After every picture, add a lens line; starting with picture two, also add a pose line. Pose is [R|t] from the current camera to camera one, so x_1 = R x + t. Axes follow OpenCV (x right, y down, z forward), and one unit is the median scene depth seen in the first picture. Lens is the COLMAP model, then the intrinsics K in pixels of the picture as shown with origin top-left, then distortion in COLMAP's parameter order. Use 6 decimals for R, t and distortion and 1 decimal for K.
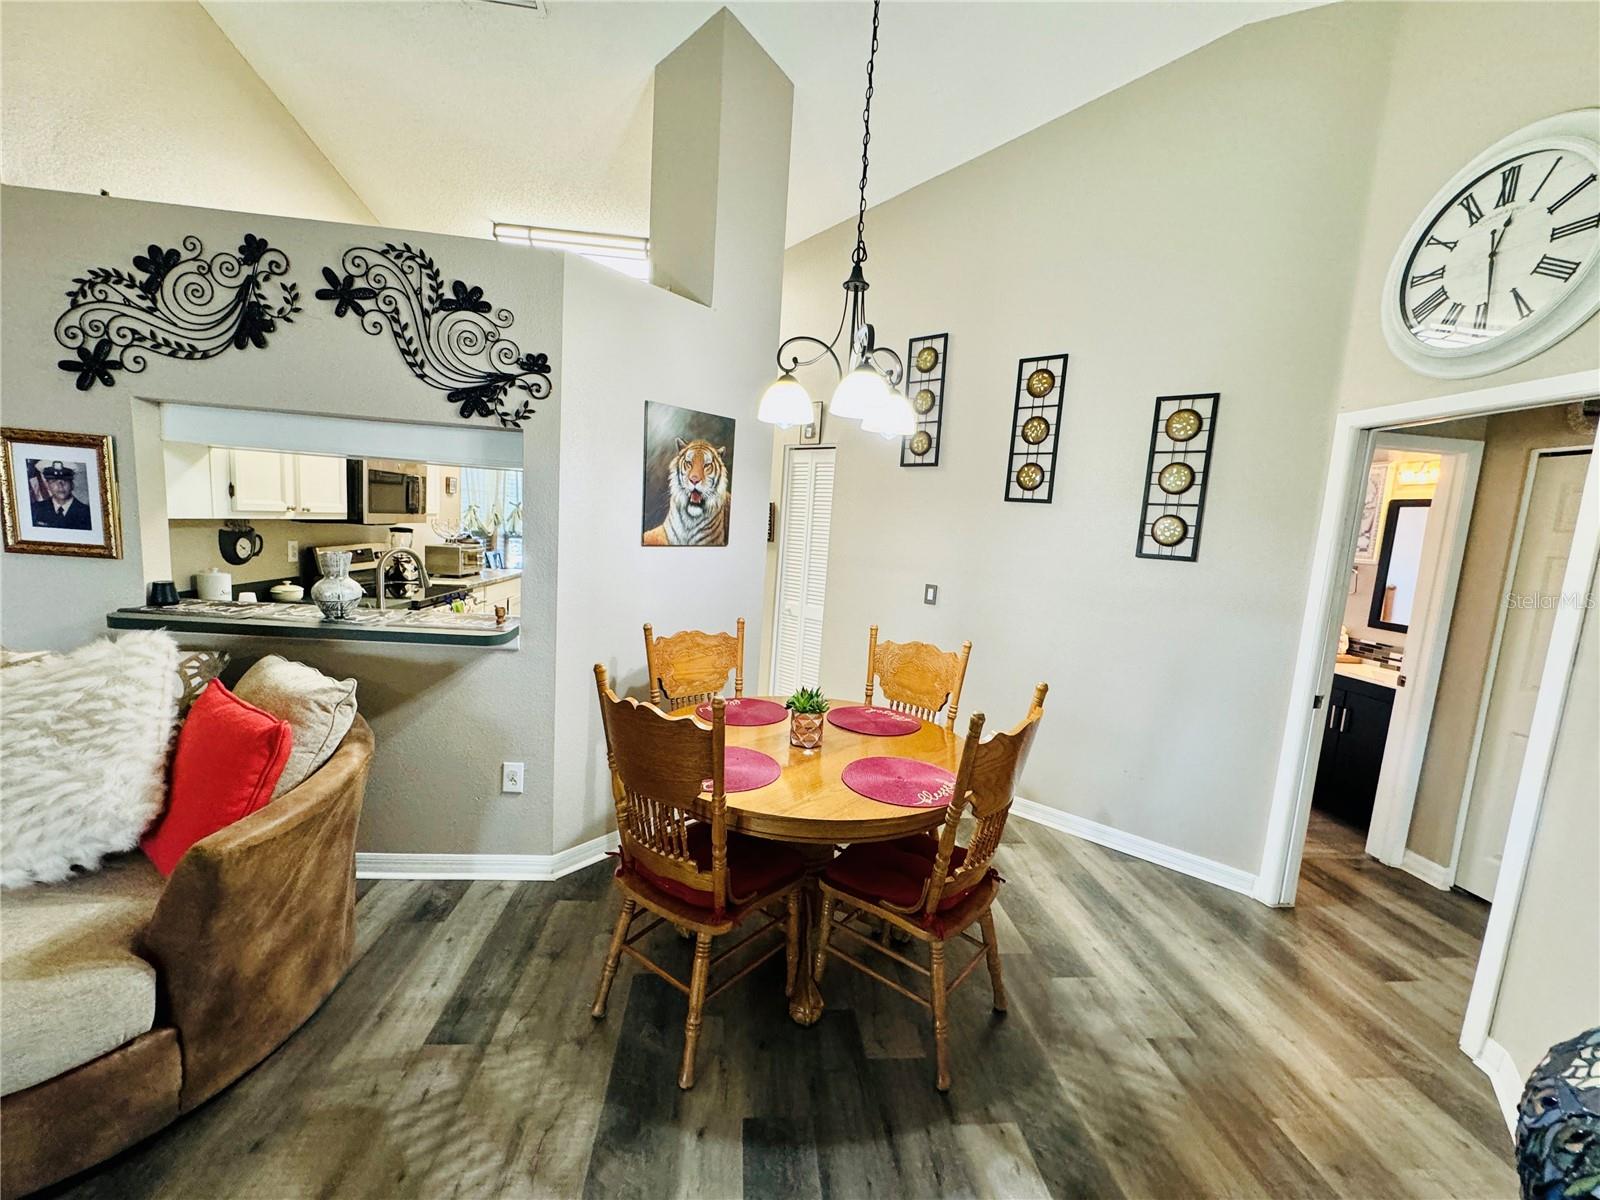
lens RADIAL K [[639.9, 0, 800.0], [0, 639.9, 600.0], [0, 0, 1]] dist [-0.002171, -0.000024]
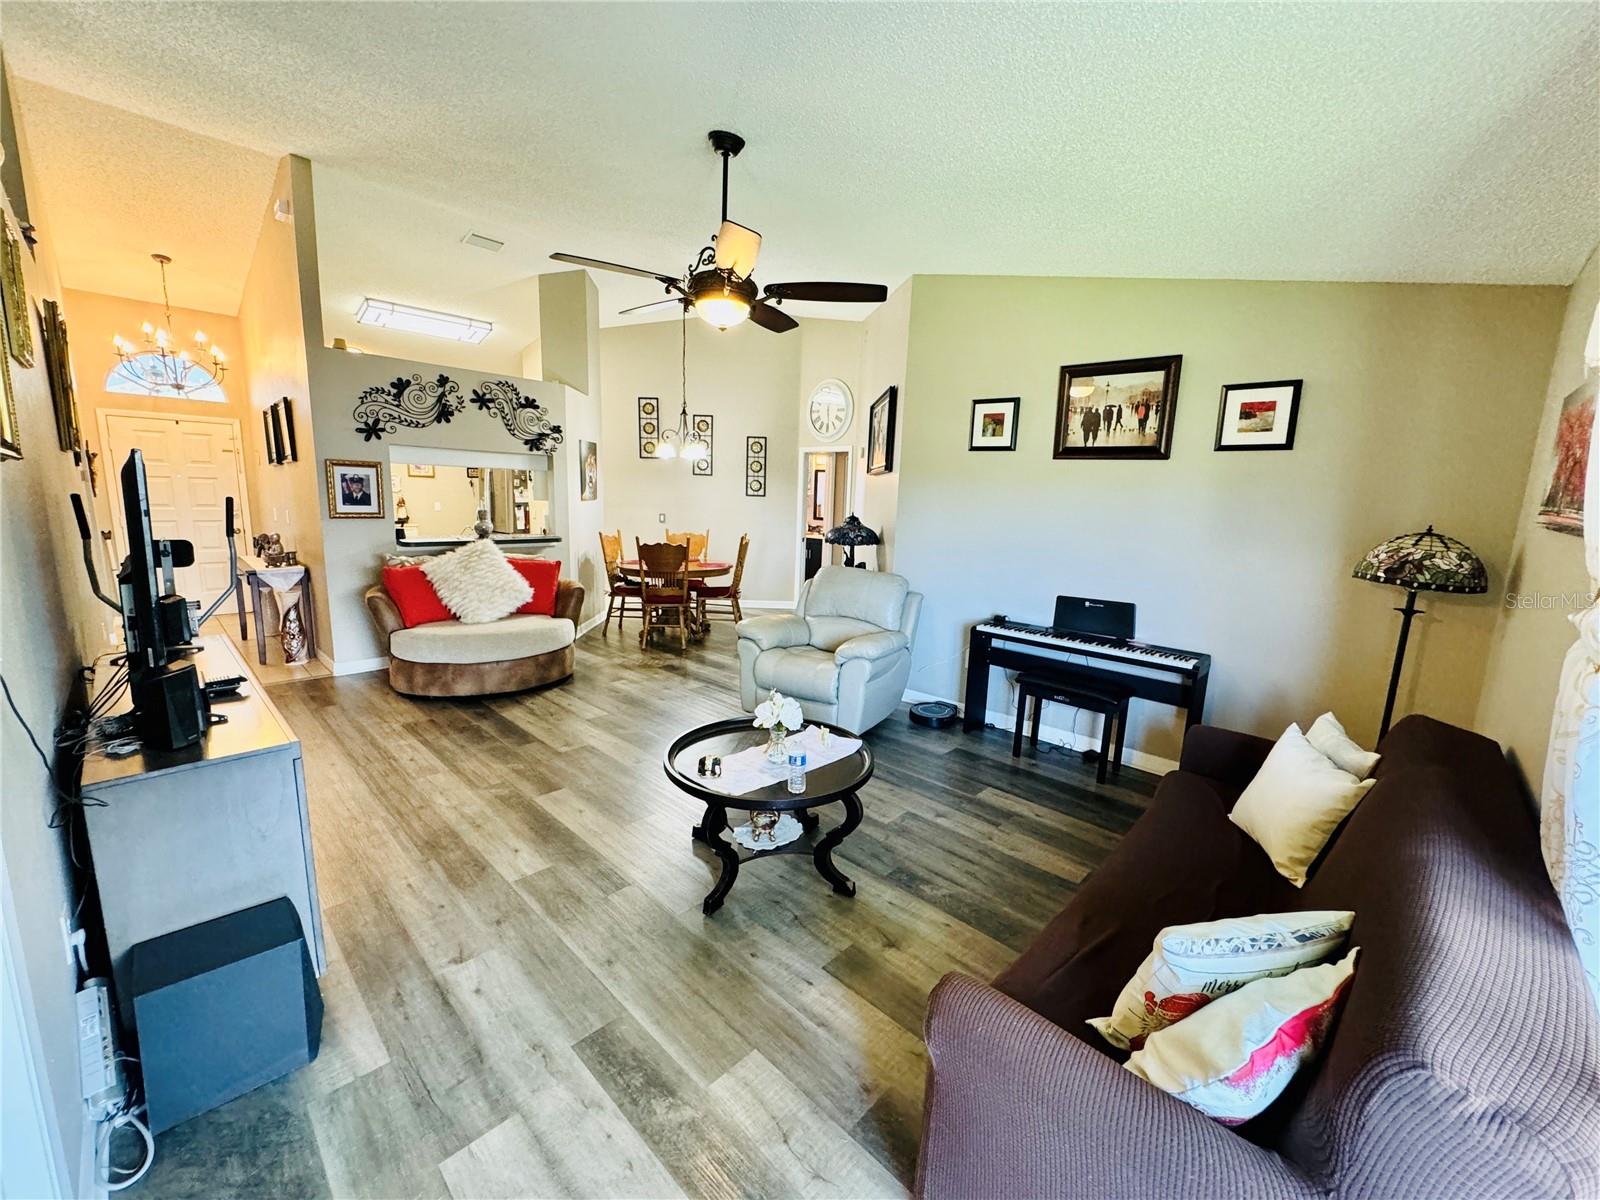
lens RADIAL K [[639.9, 0, 800.0], [0, 639.9, 600.0], [0, 0, 1]] dist [-0.002171, -0.000024]
pose [[0.756966, -0.150937, 0.635783, -1.441708], [0.100645, 0.988278, 0.114792, 0.105337], [-0.645657, -0.022906, 0.763284, -1.614041]]
